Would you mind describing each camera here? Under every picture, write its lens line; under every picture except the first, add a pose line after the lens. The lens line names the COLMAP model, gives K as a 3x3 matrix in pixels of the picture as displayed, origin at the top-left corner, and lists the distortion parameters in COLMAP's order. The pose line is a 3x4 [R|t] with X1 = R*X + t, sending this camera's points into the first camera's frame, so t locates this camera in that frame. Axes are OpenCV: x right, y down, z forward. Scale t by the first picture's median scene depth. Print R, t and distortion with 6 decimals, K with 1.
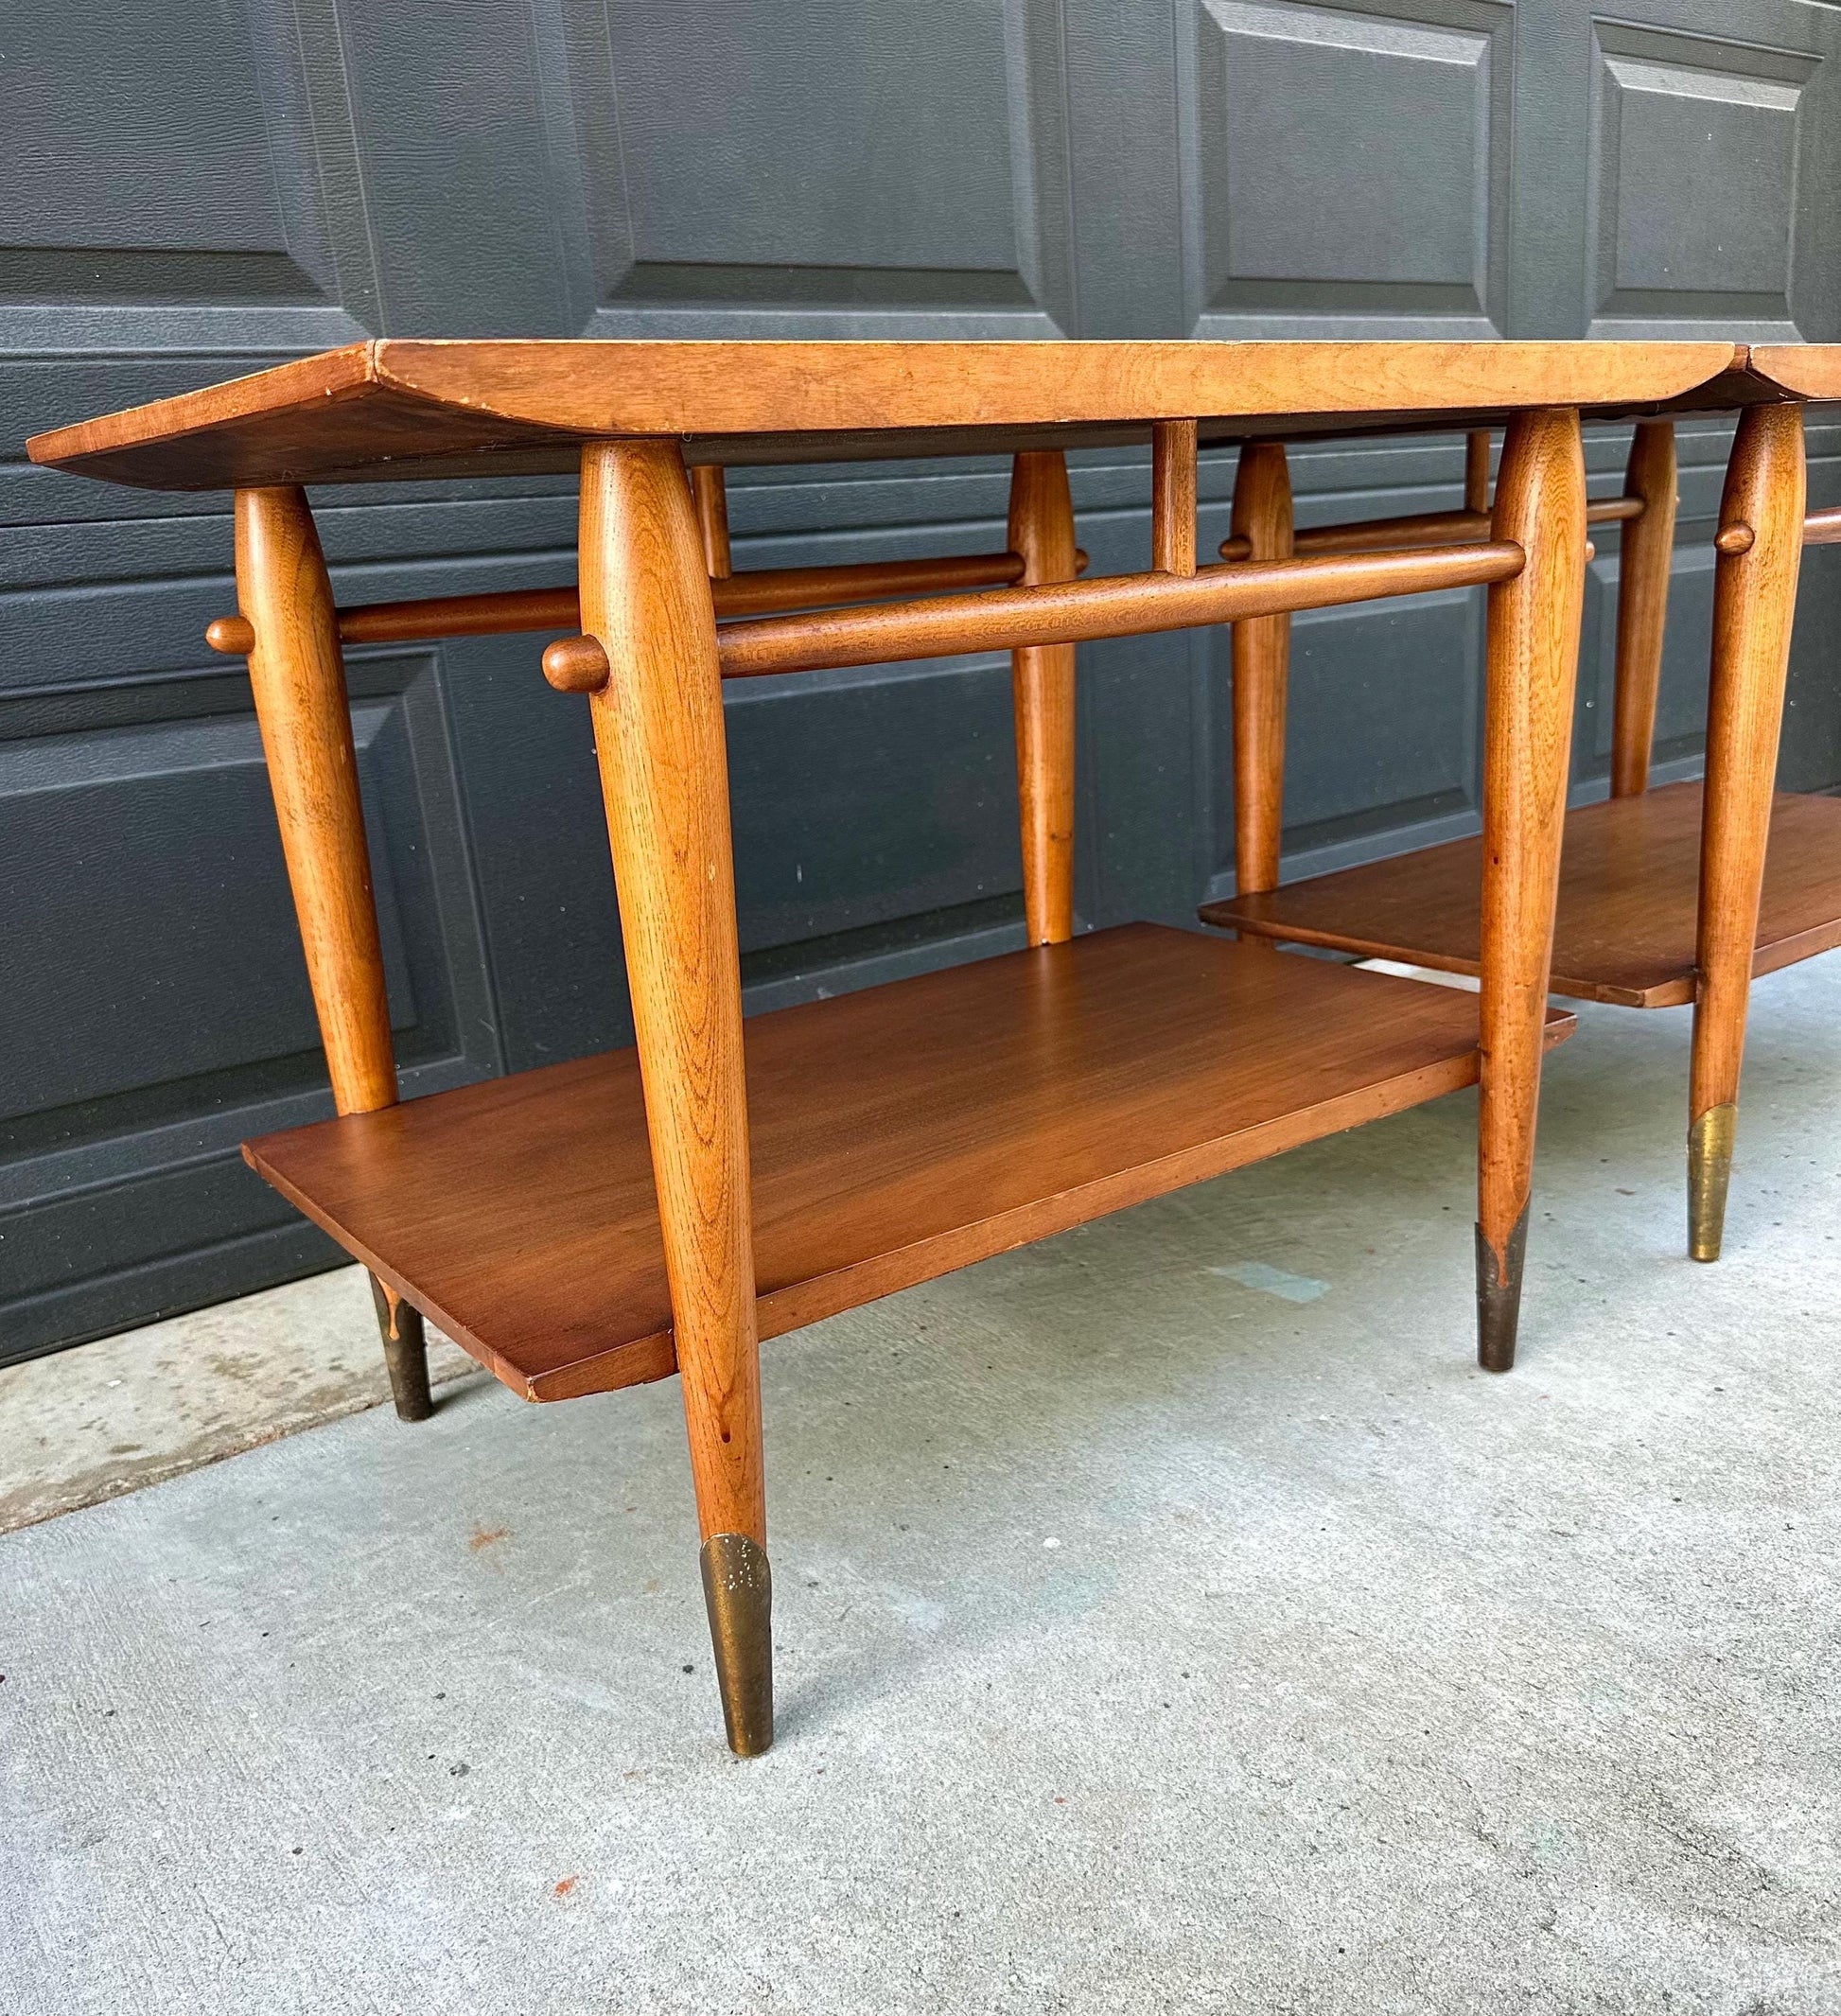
lens RADIAL K [[1770.7, 0, 907.6], [0, 1770.7, 1084.5], [0, 0, 1]] dist [0.044319, -0.075576]
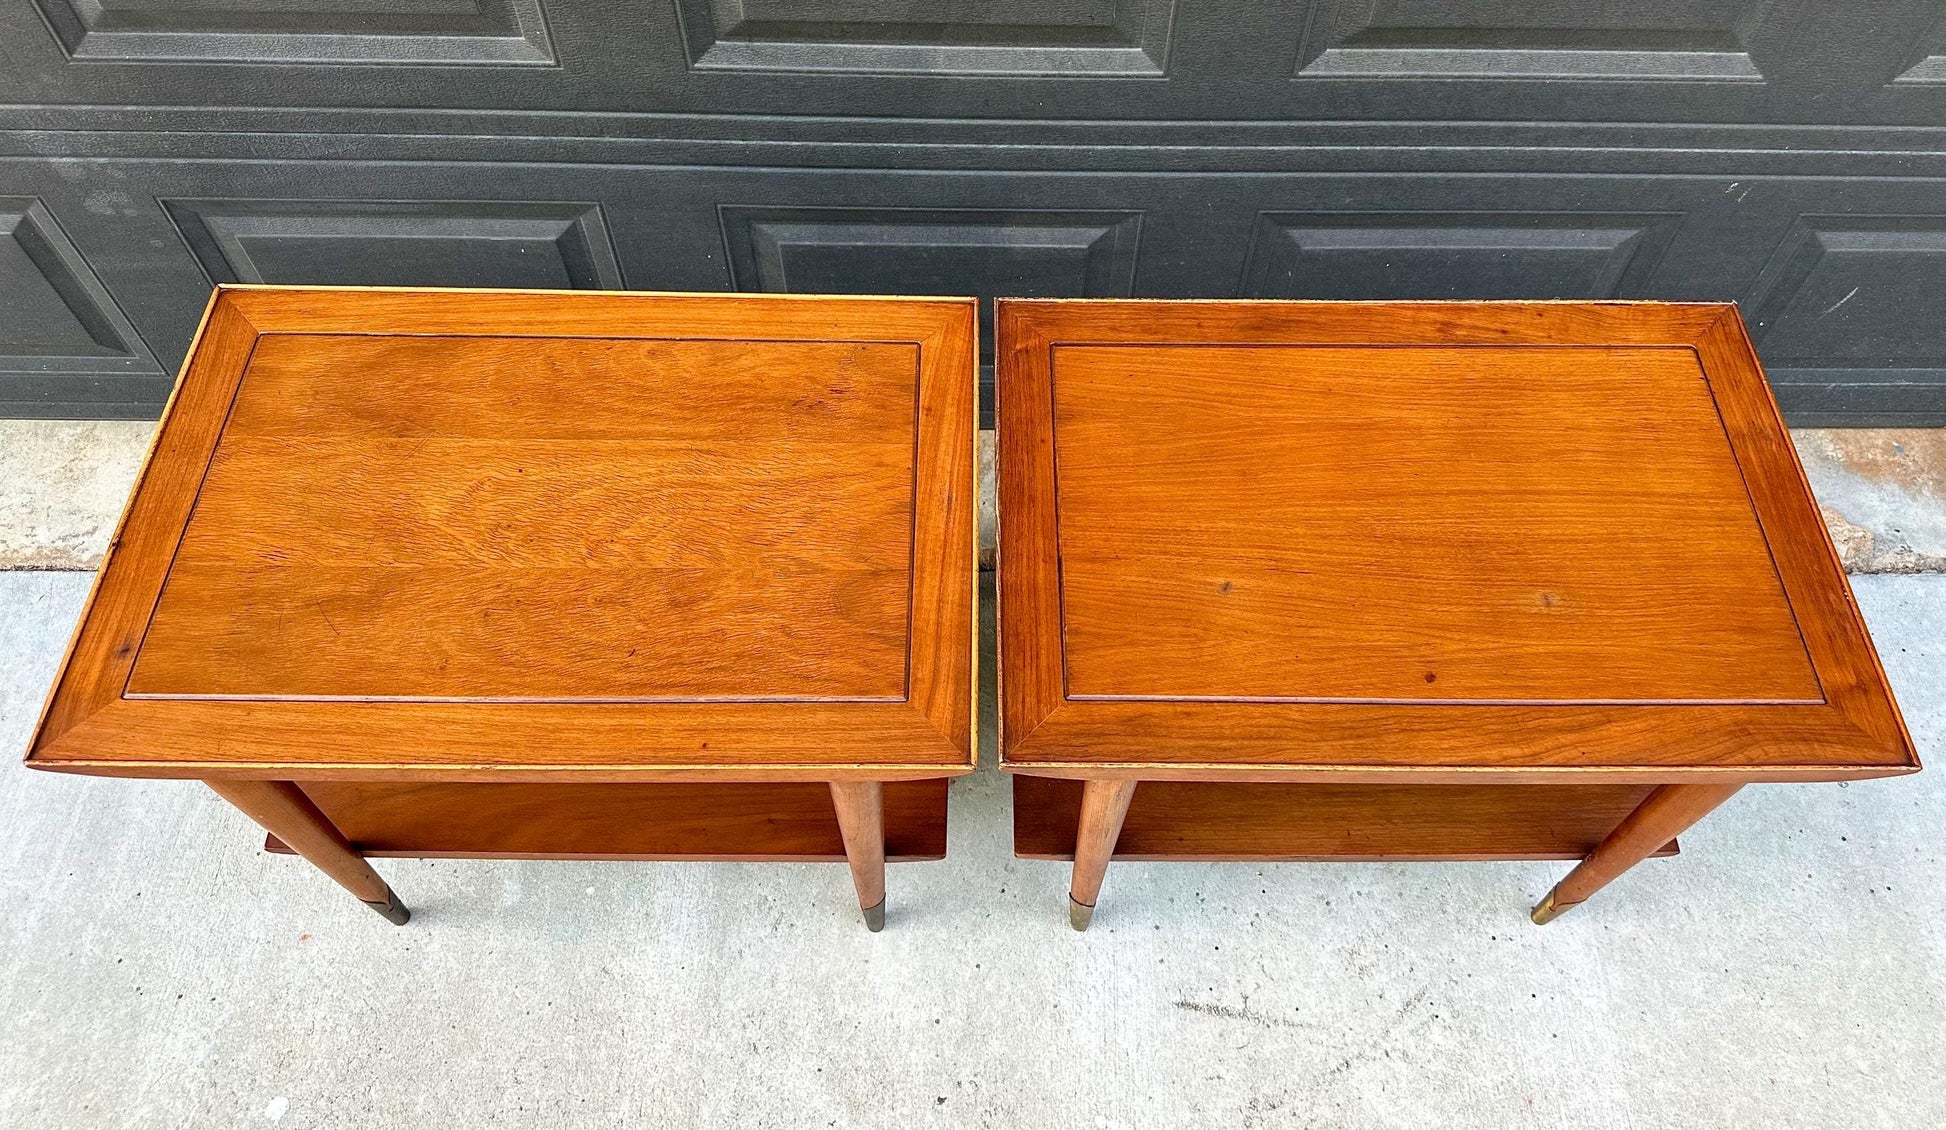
lens RADIAL K [[1431.9, 0, 1010.2], [0, 1431.9, 397.8], [0, 0, 1]] dist [0.032225, -0.033110]
pose [[0.798588, 0.530968, -0.283425, 0.589210], [-0.253021, 0.723433, 0.642358, -1.262528], [0.546111, -0.441267, 0.712072, 0.260937]]
